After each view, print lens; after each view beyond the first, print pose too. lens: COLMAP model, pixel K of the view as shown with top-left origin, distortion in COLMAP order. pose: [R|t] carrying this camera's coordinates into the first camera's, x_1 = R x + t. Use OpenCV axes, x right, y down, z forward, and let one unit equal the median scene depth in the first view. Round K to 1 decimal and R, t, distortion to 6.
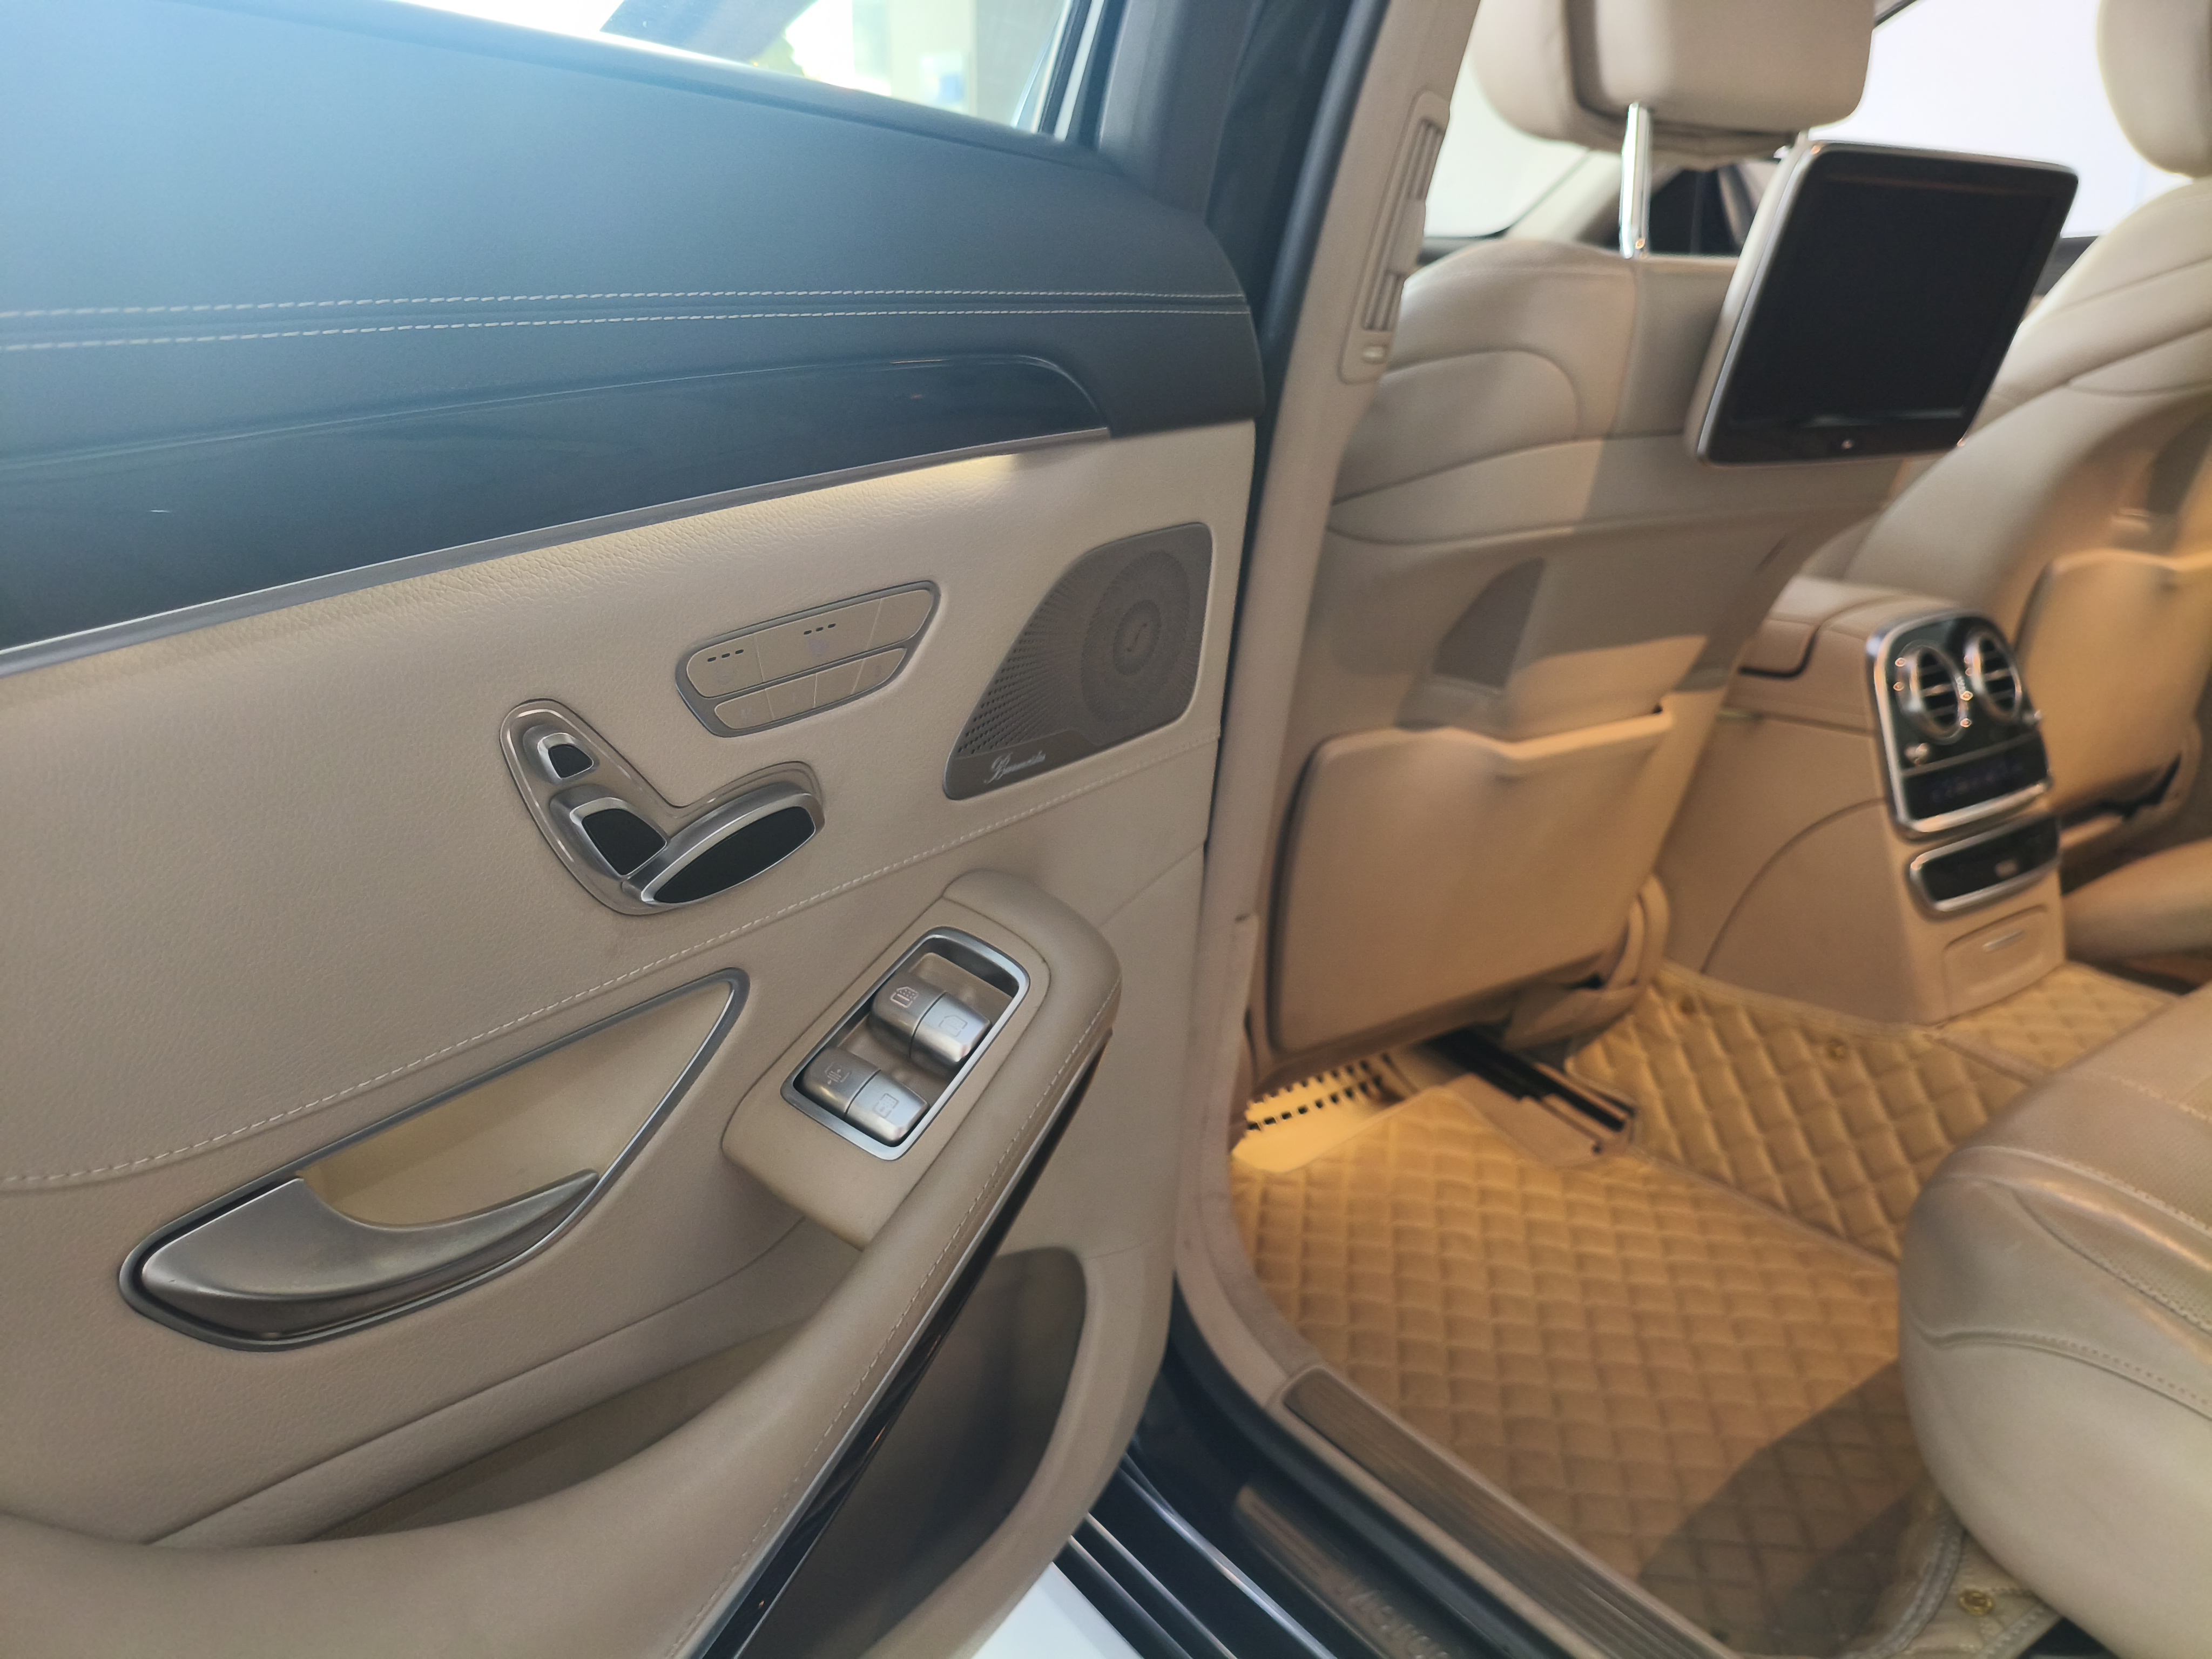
lens RADIAL K [[1639.0, 0, 1084.9], [0, 1639.0, 826.8], [0, 0, 1]] dist [-0.001673, -0.060945]
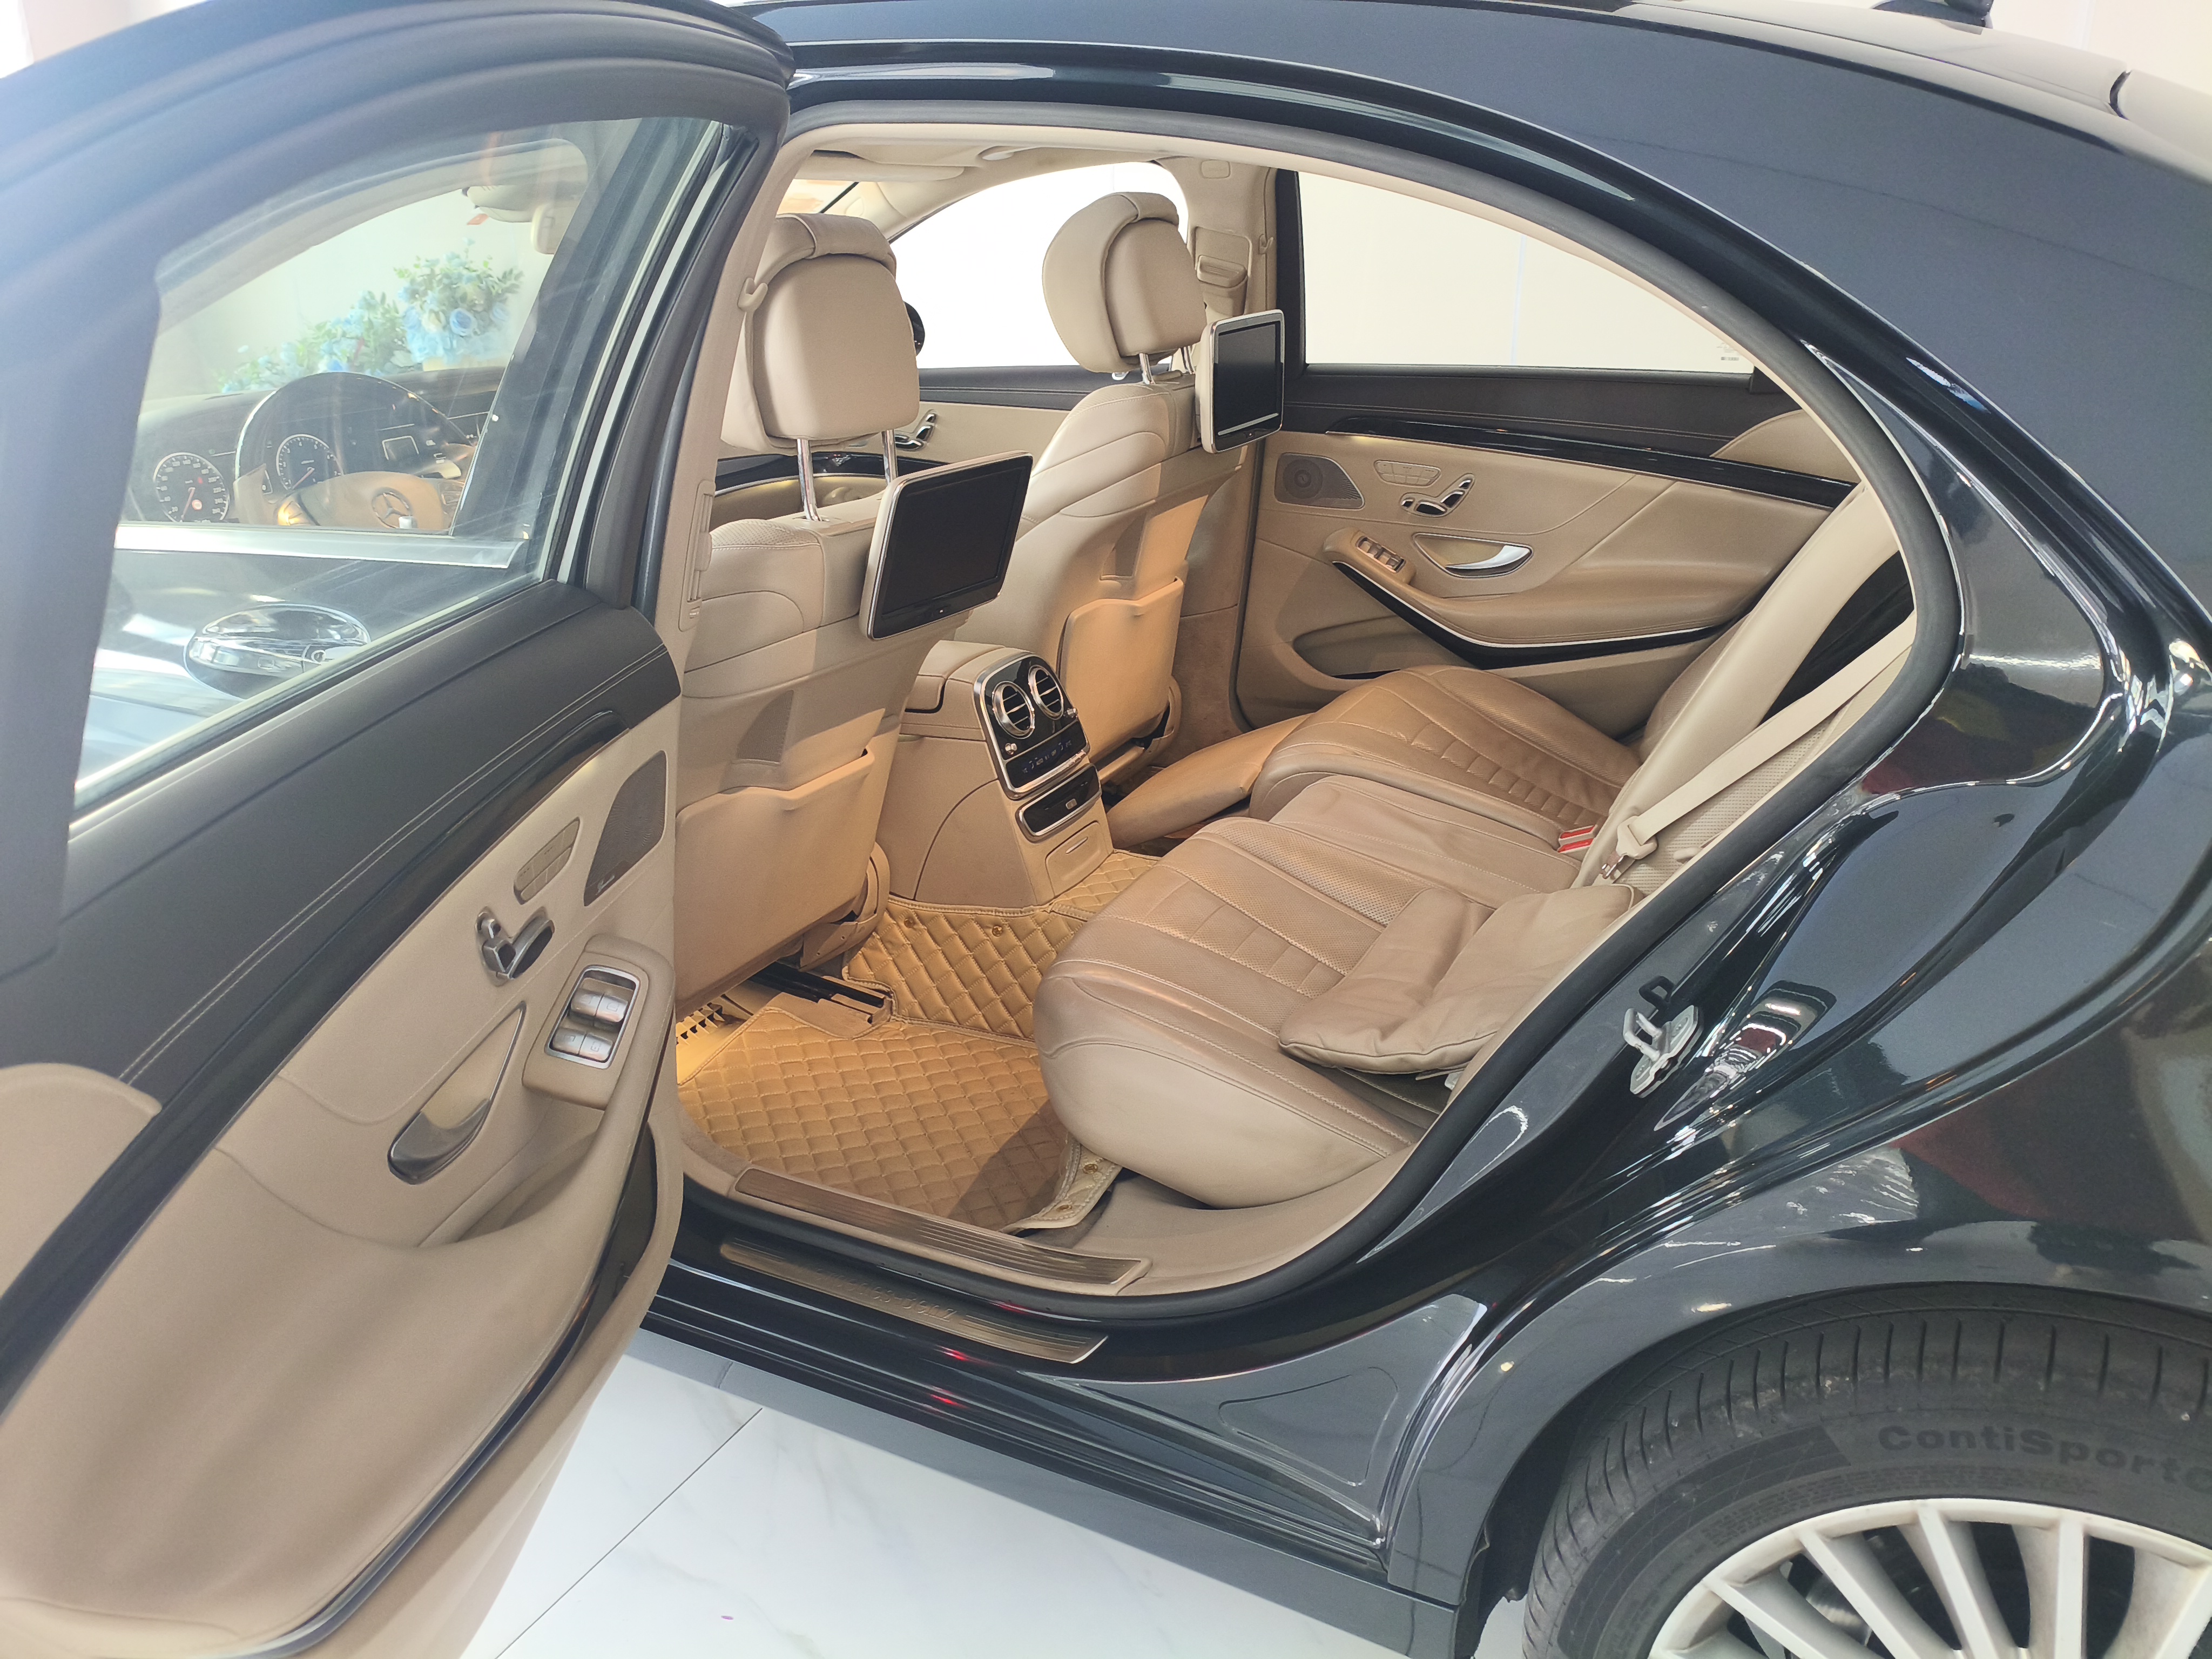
lens RADIAL K [[1649.8, 0, 1097.0], [0, 1649.8, 840.4], [0, 0, 1]] dist [0.064383, -0.090528]
pose [[0.870243, -0.181636, 0.457915, -0.217612], [0.161505, 0.983365, 0.083129, -0.078837], [-0.465397, 0.001613, 0.885101, -0.565043]]
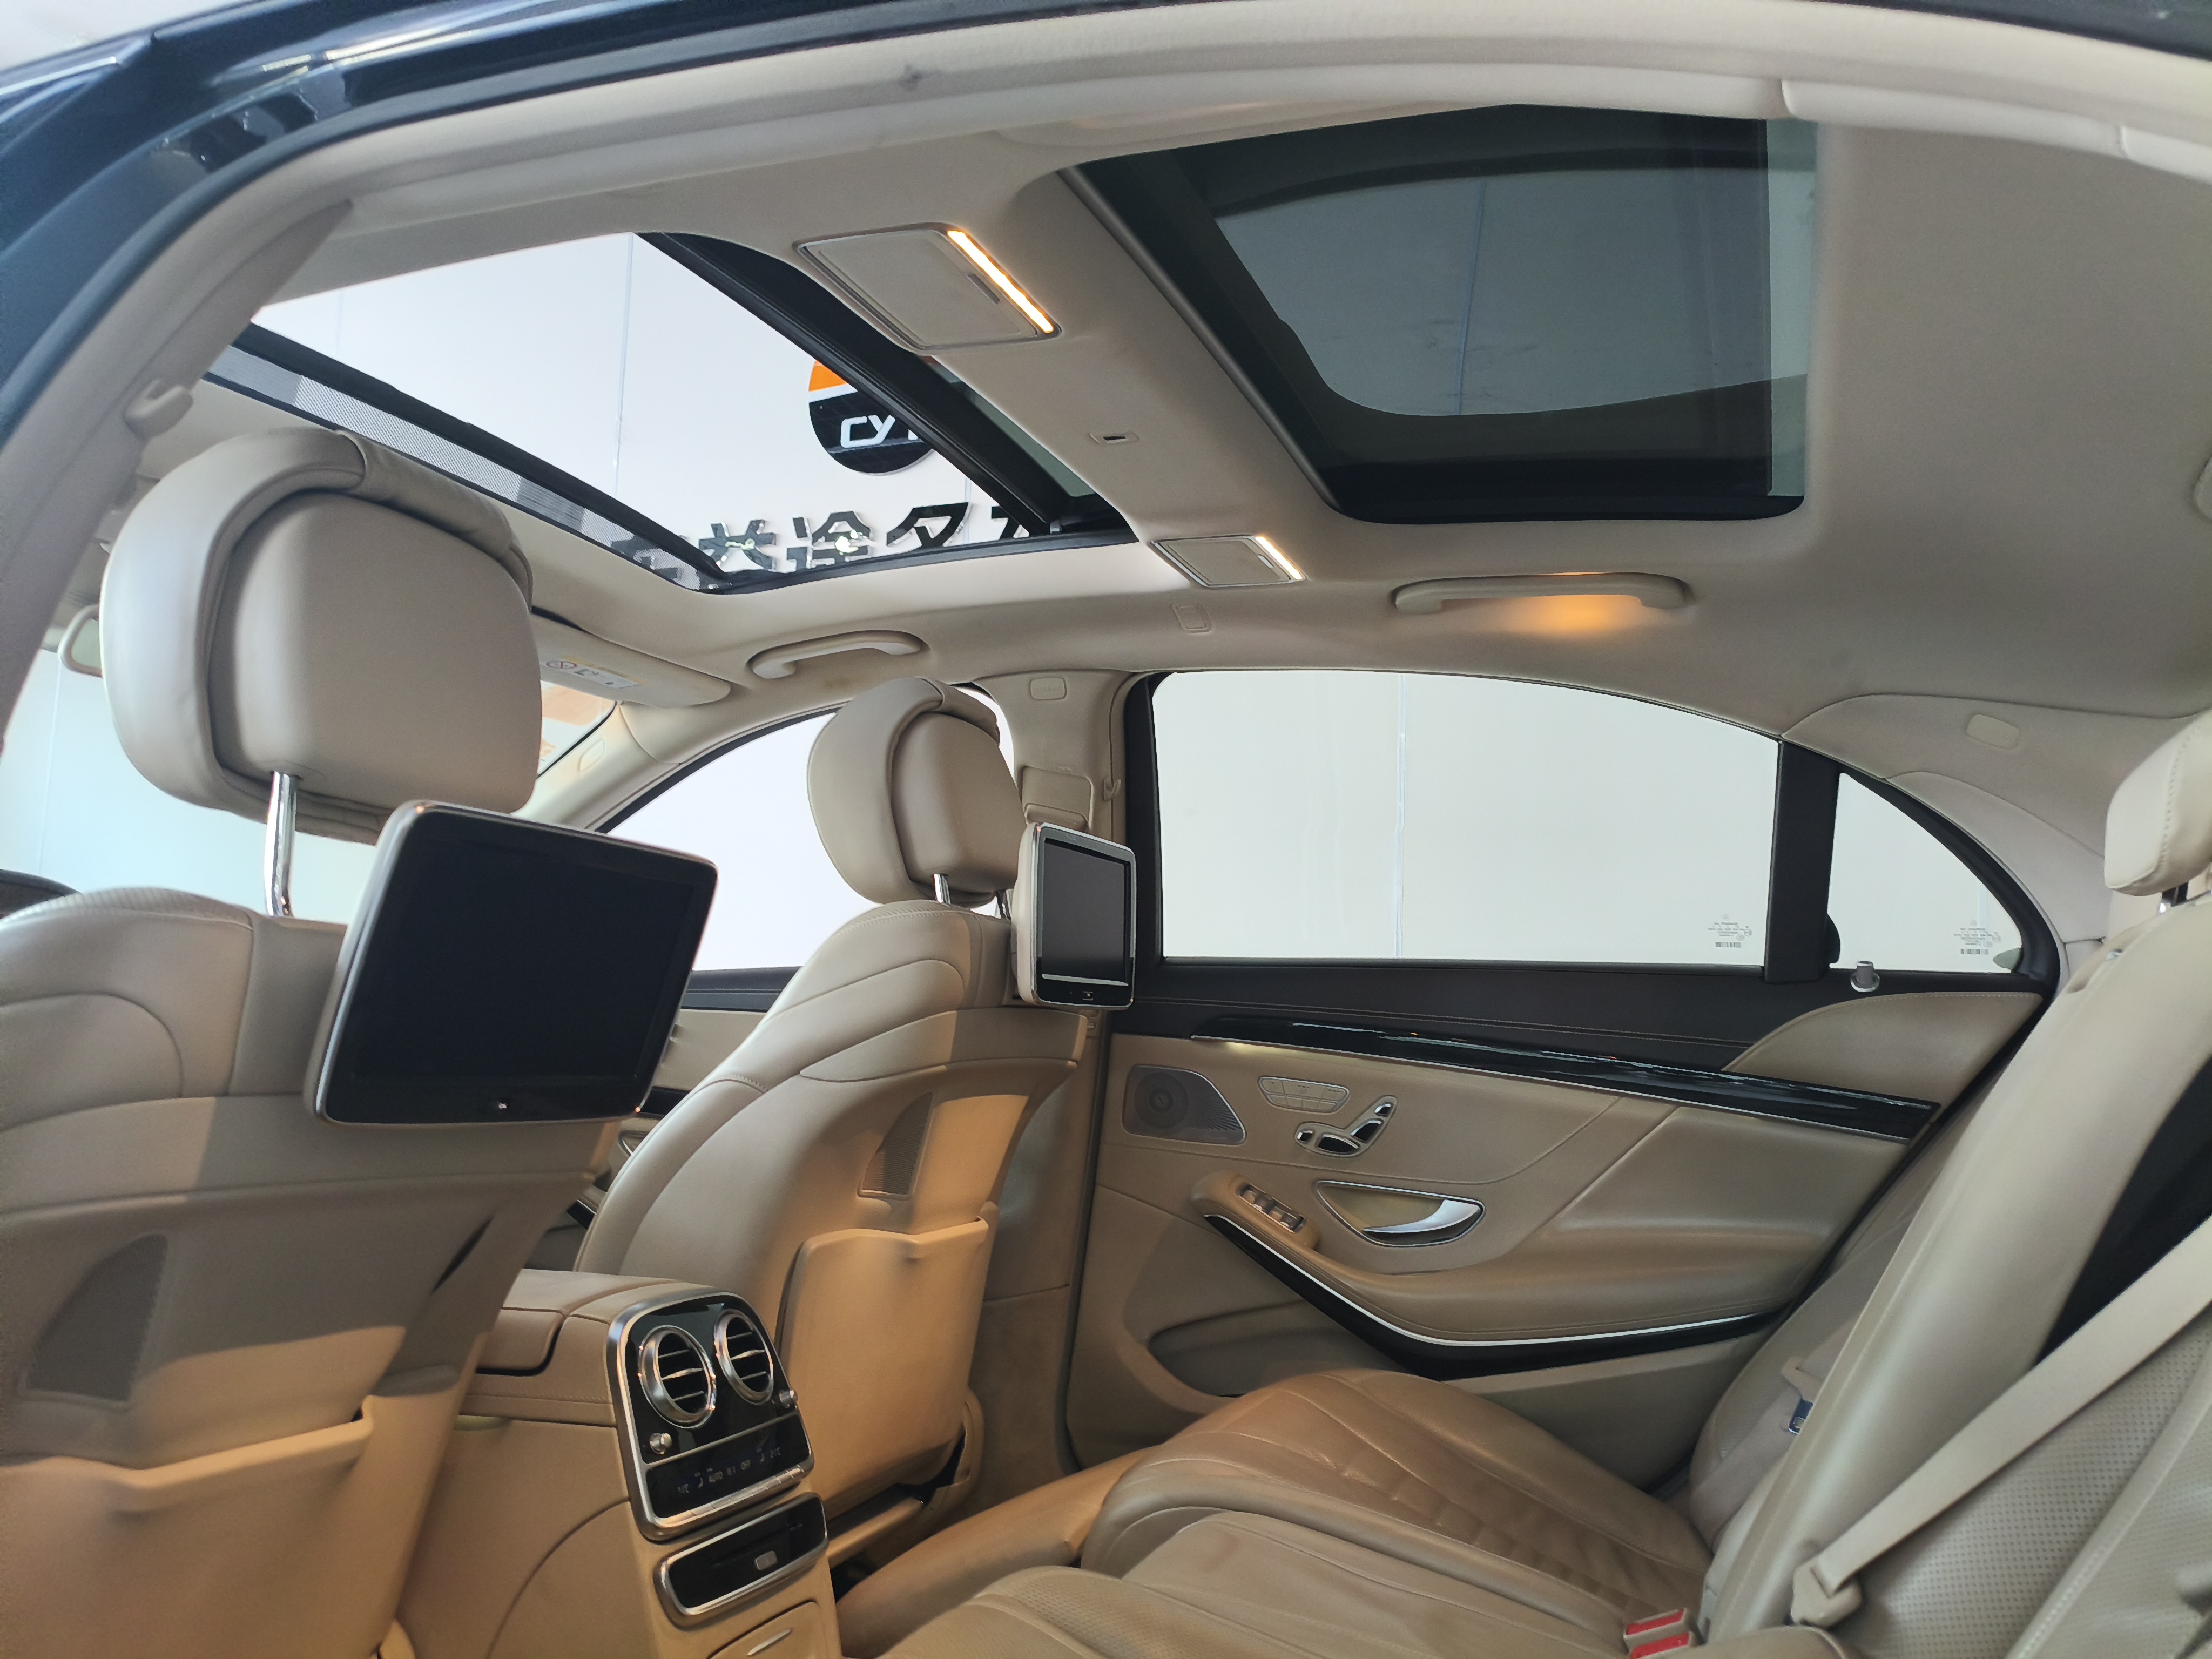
lens RADIAL K [[1649.8, 0, 1097.0], [0, 1649.8, 840.4], [0, 0, 1]] dist [0.064383, -0.090528]
pose [[0.824670, 0.105037, 0.555776, 0.136249], [0.141077, 0.913352, -0.381948, 0.042113], [-0.547738, 0.393389, 0.738396, -0.011612]]
